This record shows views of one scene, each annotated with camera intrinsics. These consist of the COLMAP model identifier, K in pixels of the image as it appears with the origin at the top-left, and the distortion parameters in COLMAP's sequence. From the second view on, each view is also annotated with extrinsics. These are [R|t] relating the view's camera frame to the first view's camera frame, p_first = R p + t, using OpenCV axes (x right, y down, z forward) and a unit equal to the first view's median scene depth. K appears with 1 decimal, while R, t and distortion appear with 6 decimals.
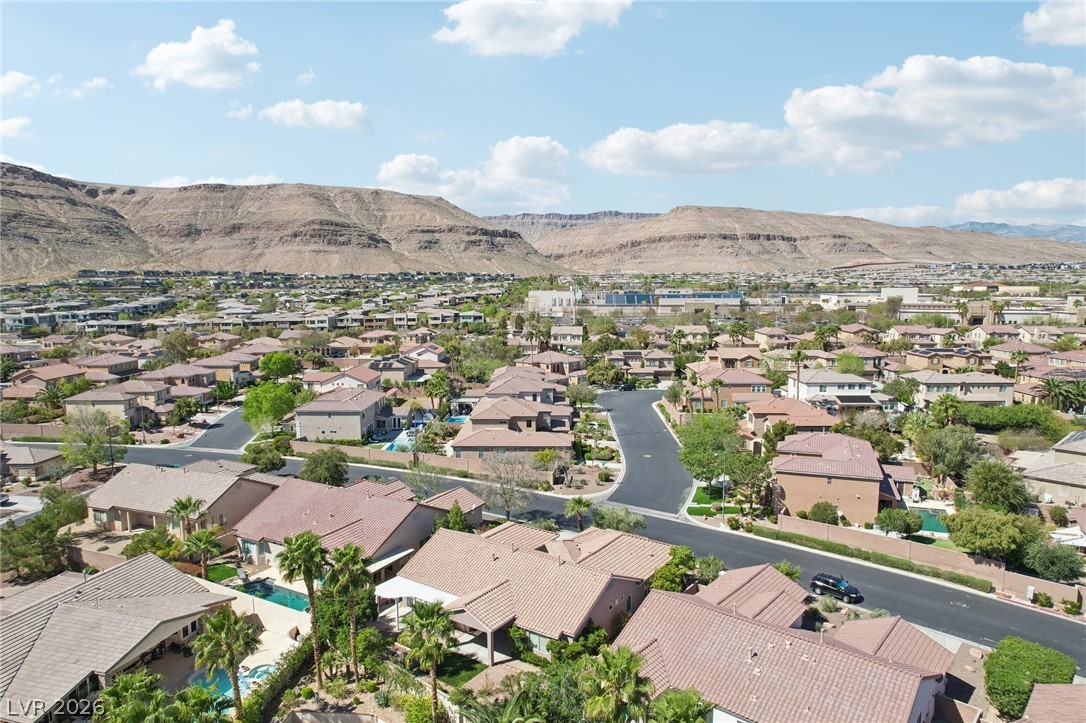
lens RADIAL K [[687.3, 0, 546.5], [0, 687.3, 370.2], [0, 0, 1]] dist [-0.072284, 0.061293]
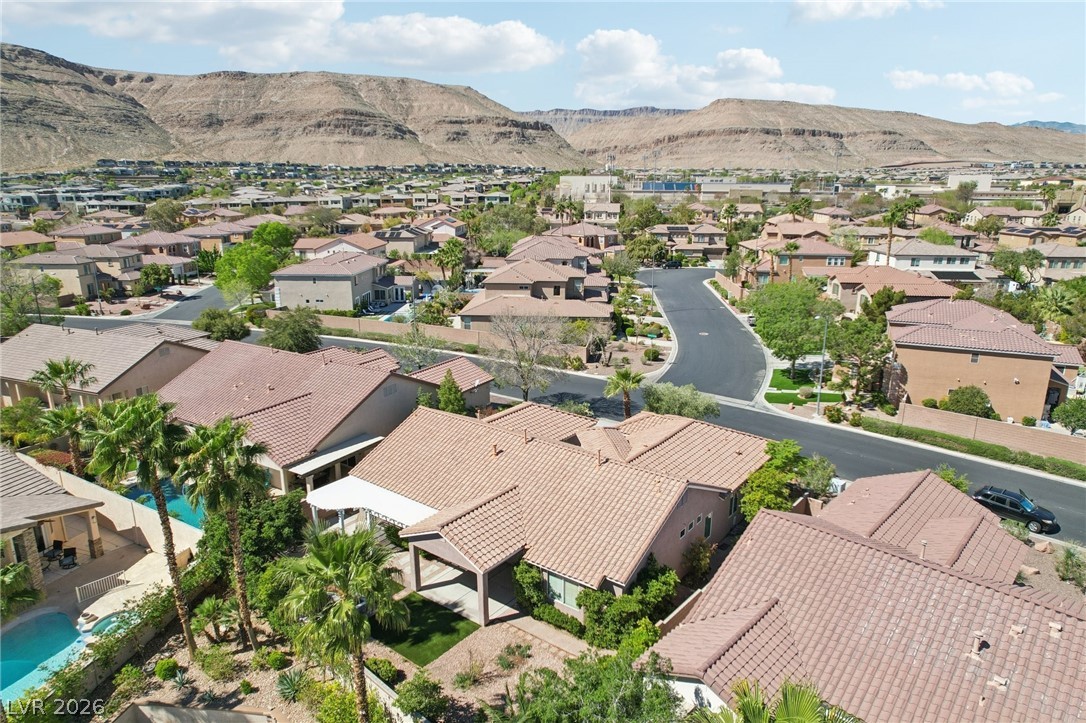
lens RADIAL K [[690.5, 0, 543.9], [0, 690.5, 364.6], [0, 0, 1]] dist [-0.073432, 0.065779]
pose [[0.998774, 0.016163, -0.046791, -0.001377], [-0.009703, 0.990782, 0.135117, 0.042898], [0.048543, -0.134497, 0.989724, 0.150820]]
